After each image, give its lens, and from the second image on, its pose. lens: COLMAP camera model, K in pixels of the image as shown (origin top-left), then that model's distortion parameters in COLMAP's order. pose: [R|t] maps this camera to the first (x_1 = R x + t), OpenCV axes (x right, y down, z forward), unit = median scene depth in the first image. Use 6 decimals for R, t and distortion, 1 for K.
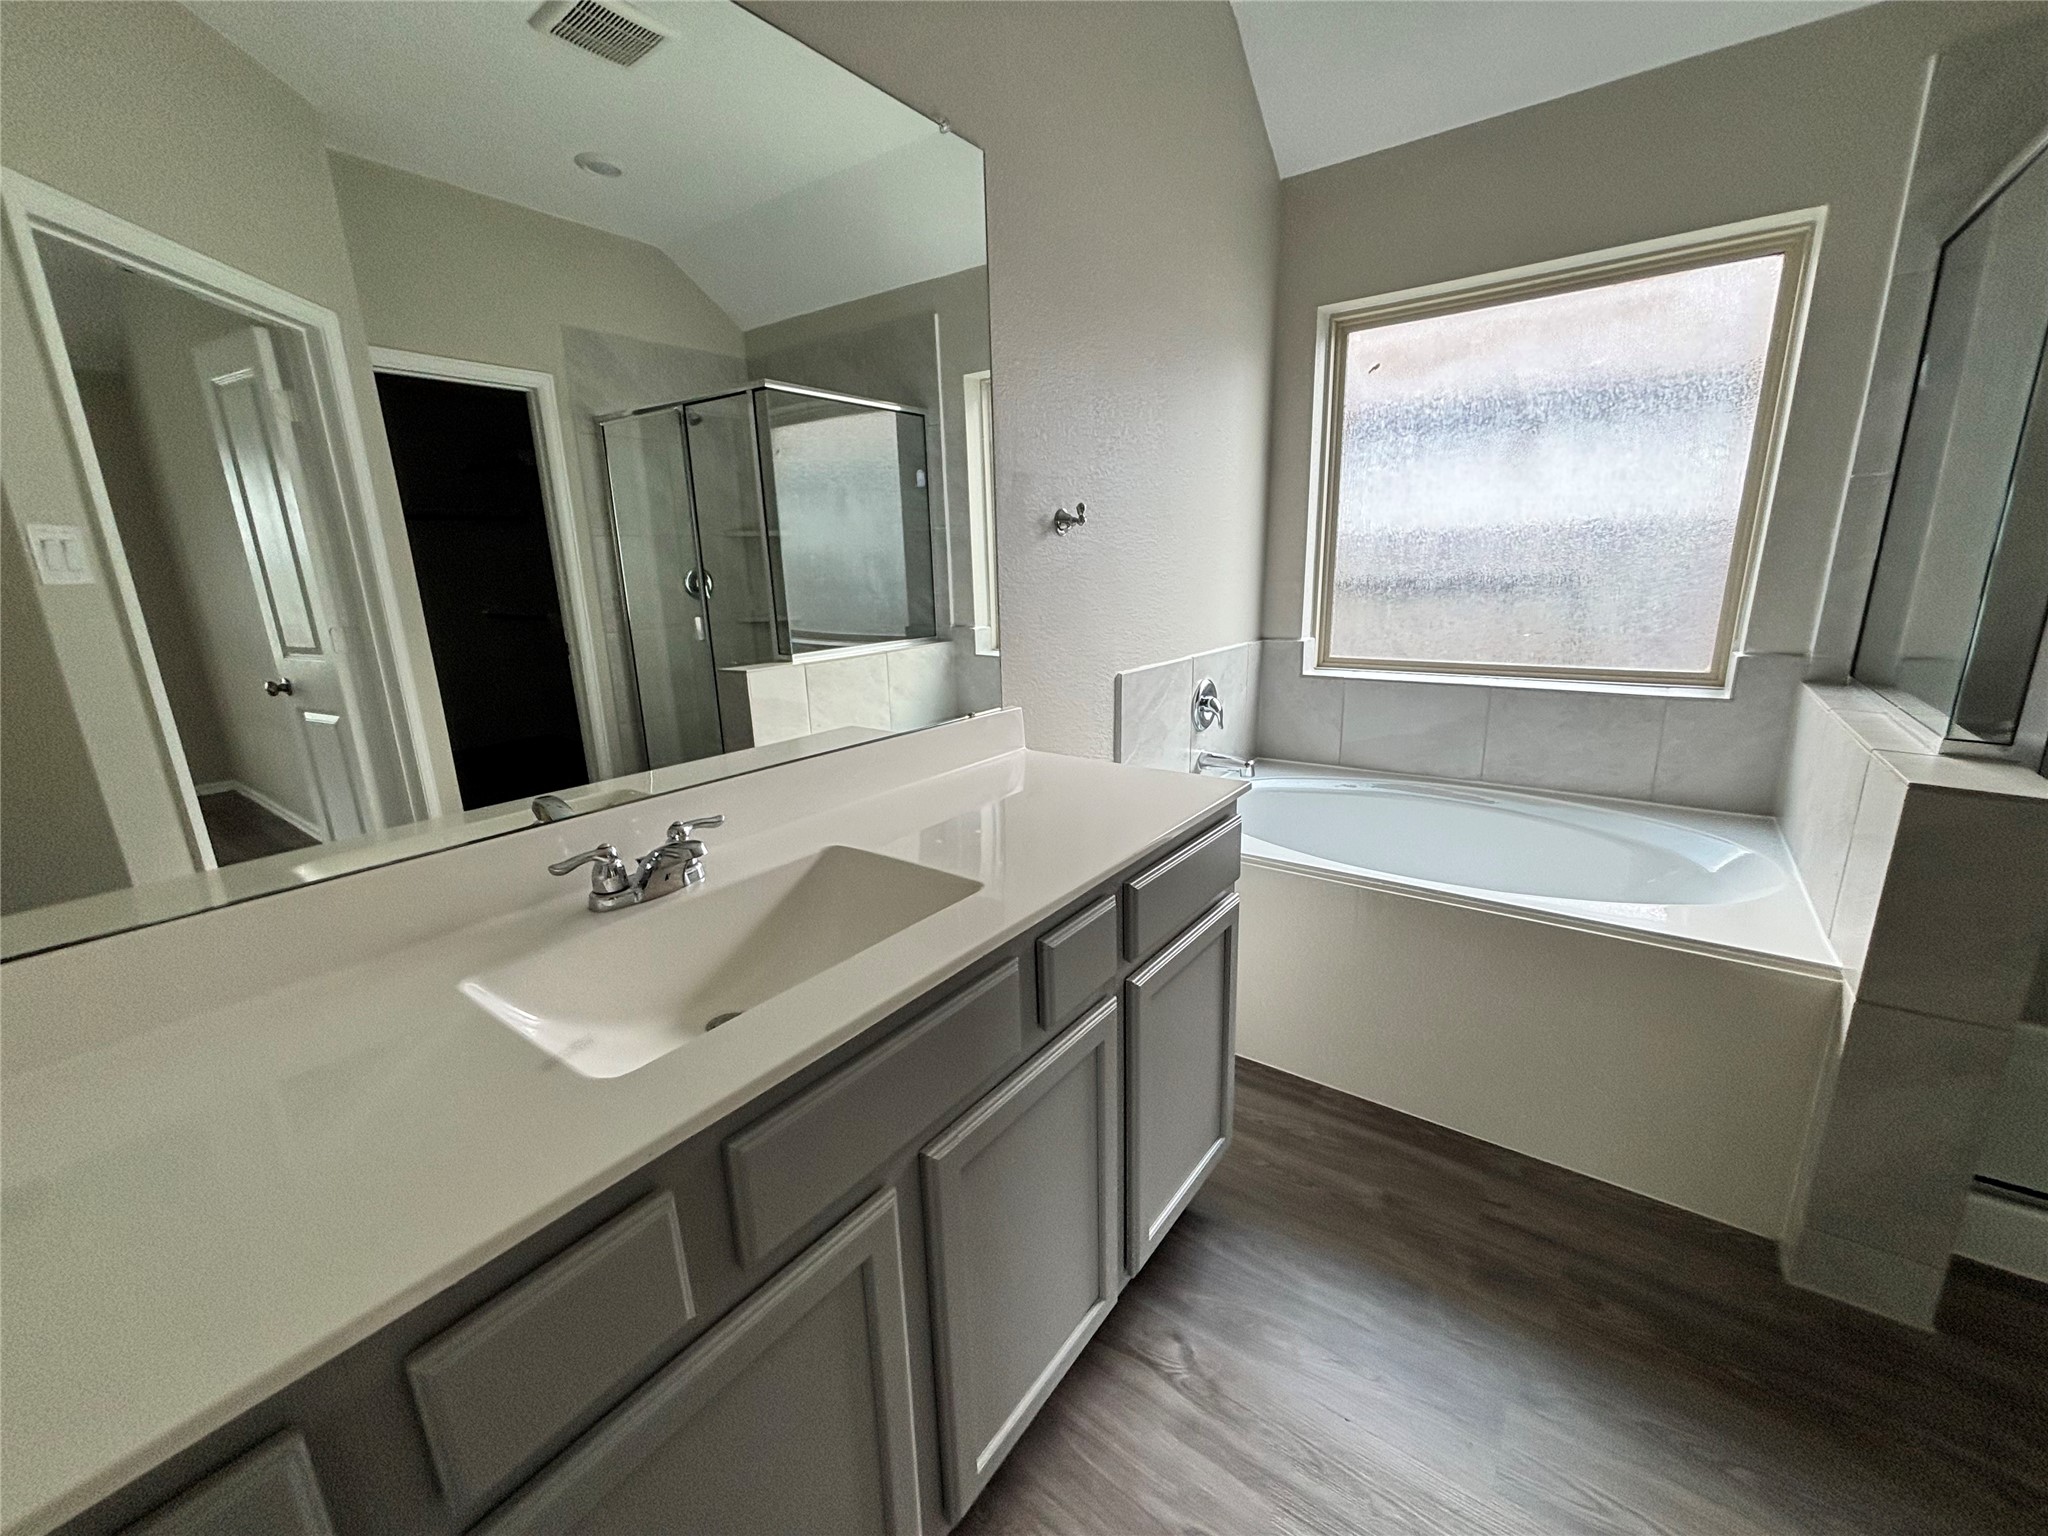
lens RADIAL K [[820.7, 0, 1019.6], [0, 820.7, 768.5], [0, 0, 1]] dist [-0.000143, 0.000004]
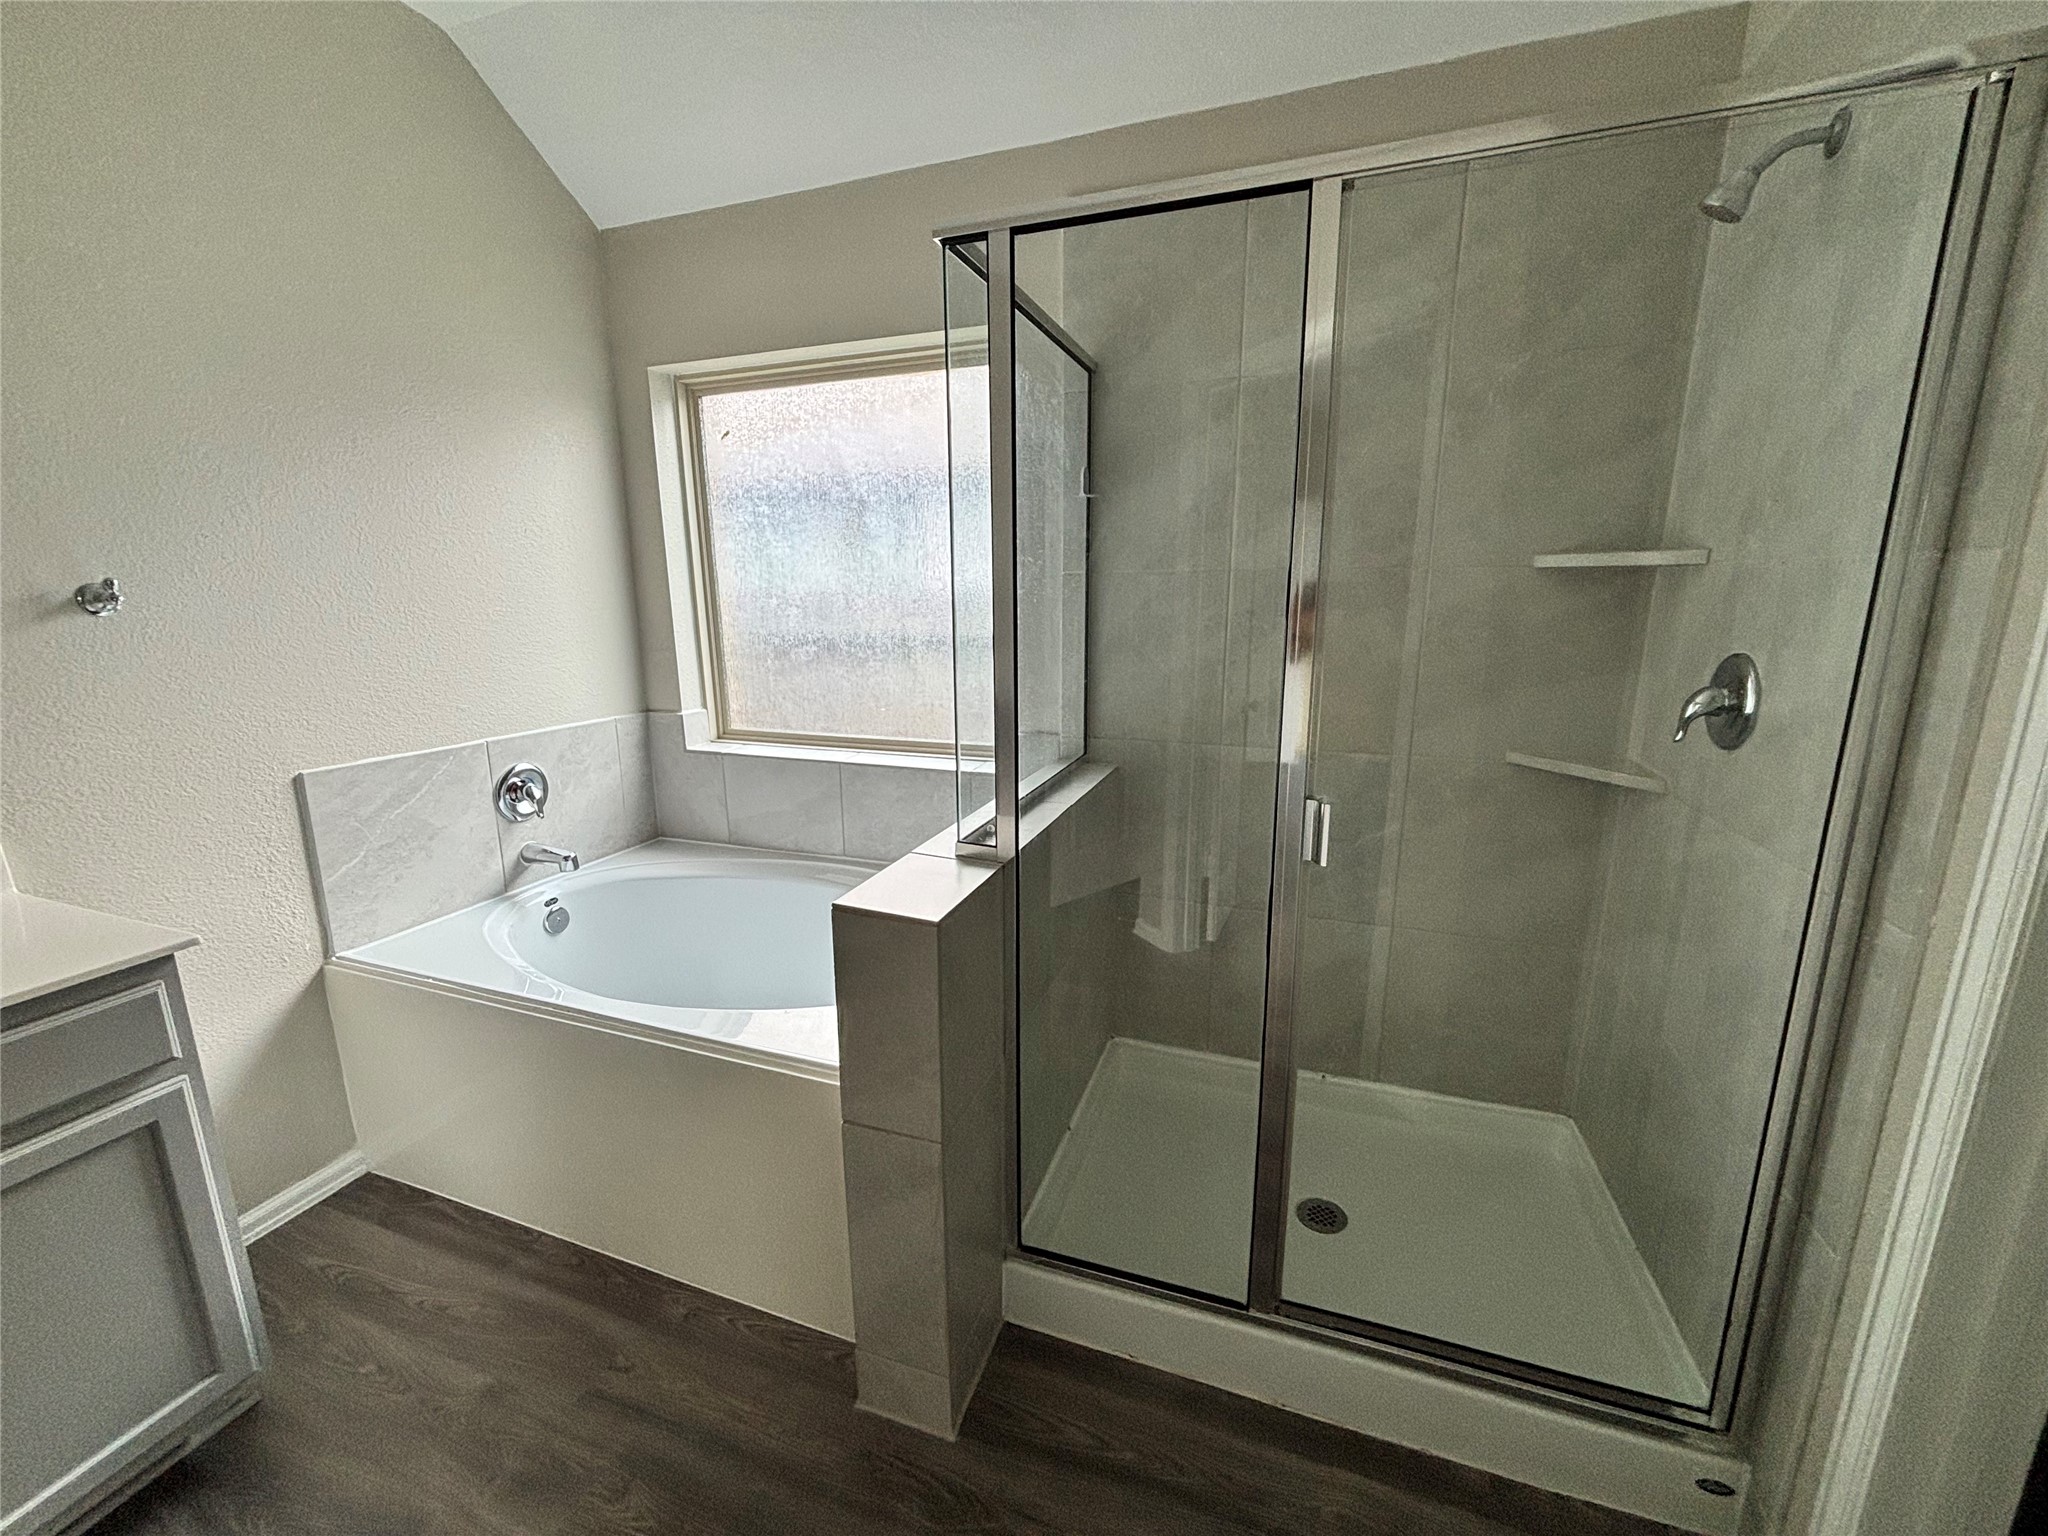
lens RADIAL K [[826.1, 0, 1018.4], [0, 826.1, 769.9], [0, 0, 1]] dist [0.001008, -0.000107]
pose [[0.956396, -0.038115, 0.289575, 0.480425], [0.049756, 0.998218, -0.032940, -0.045668], [-0.287803, 0.045911, 0.956588, -0.013742]]
